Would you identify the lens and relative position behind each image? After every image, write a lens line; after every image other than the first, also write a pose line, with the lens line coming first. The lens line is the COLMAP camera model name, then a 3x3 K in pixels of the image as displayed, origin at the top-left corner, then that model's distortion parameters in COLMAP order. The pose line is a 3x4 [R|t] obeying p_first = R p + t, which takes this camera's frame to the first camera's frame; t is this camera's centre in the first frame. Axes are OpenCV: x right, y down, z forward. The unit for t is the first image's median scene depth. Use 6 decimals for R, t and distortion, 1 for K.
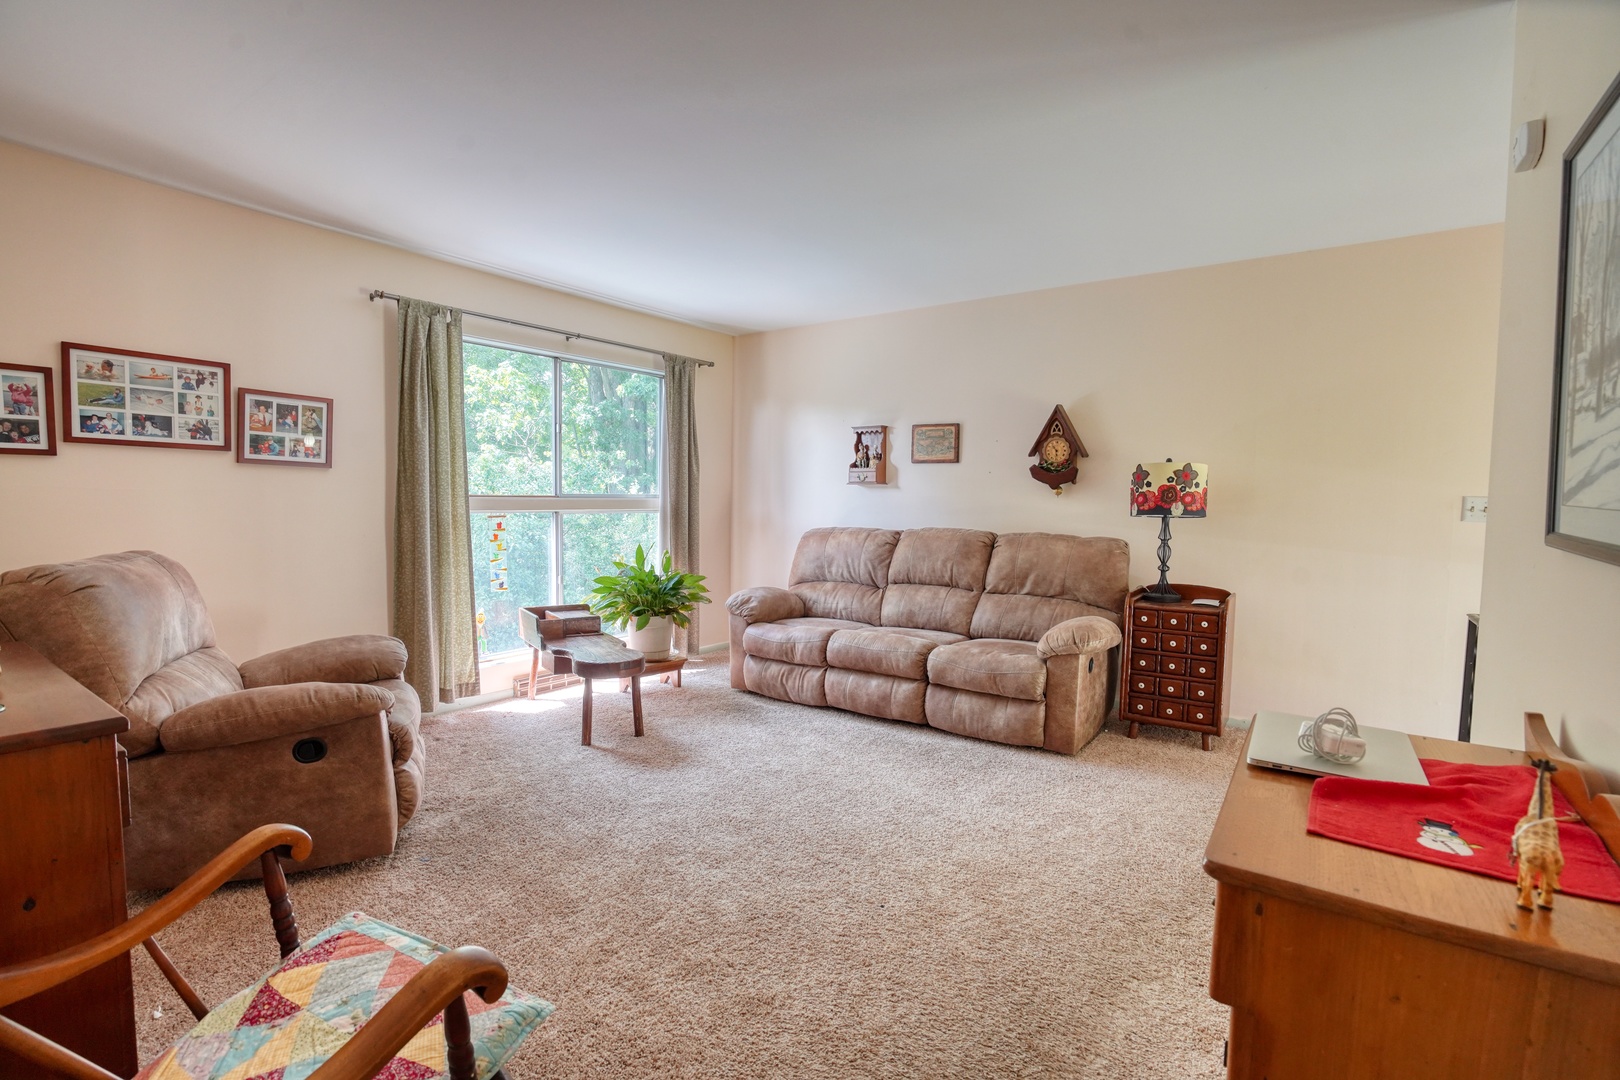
lens RADIAL K [[756.0, 0, 807.3], [0, 756.0, 544.5], [0, 0, 1]] dist [-0.060728, 0.025302]
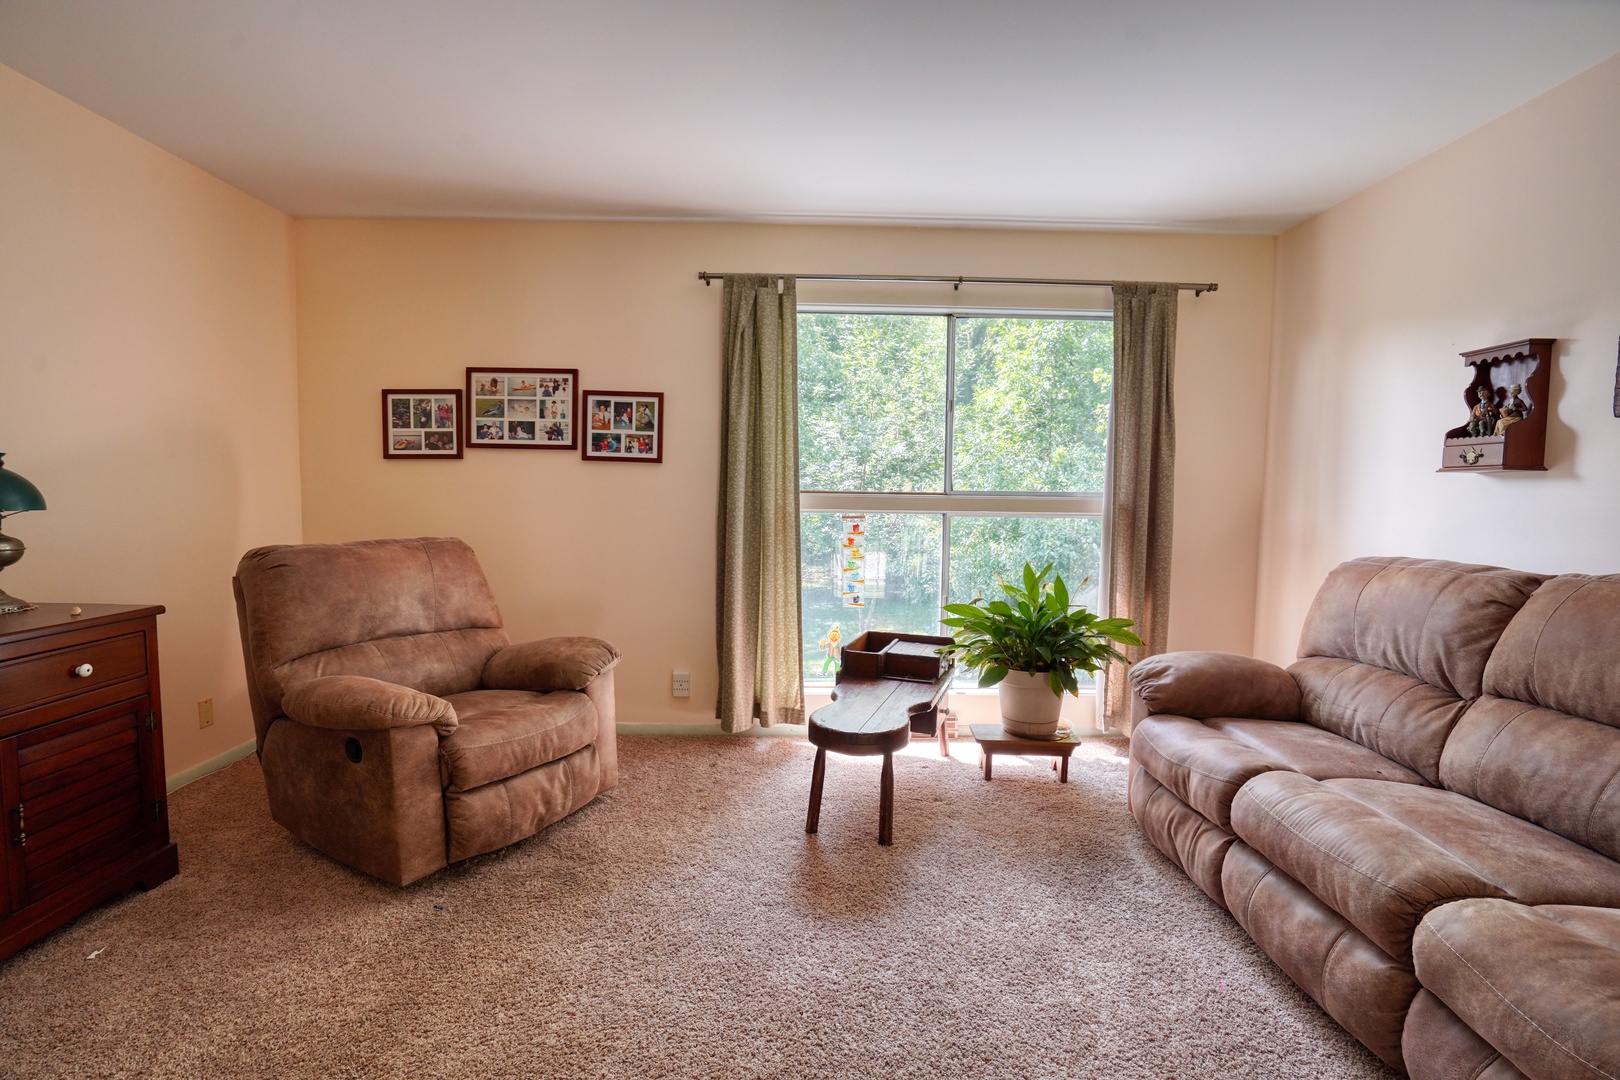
lens RADIAL K [[756.0, 0, 807.3], [0, 756.0, 544.5], [0, 0, 1]] dist [-0.060728, 0.025302]
pose [[0.587736, 0.055053, -0.807178, 0.274551], [-0.055248, 0.998084, 0.027846, -0.032239], [0.807165, 0.028228, 0.589651, 0.541713]]
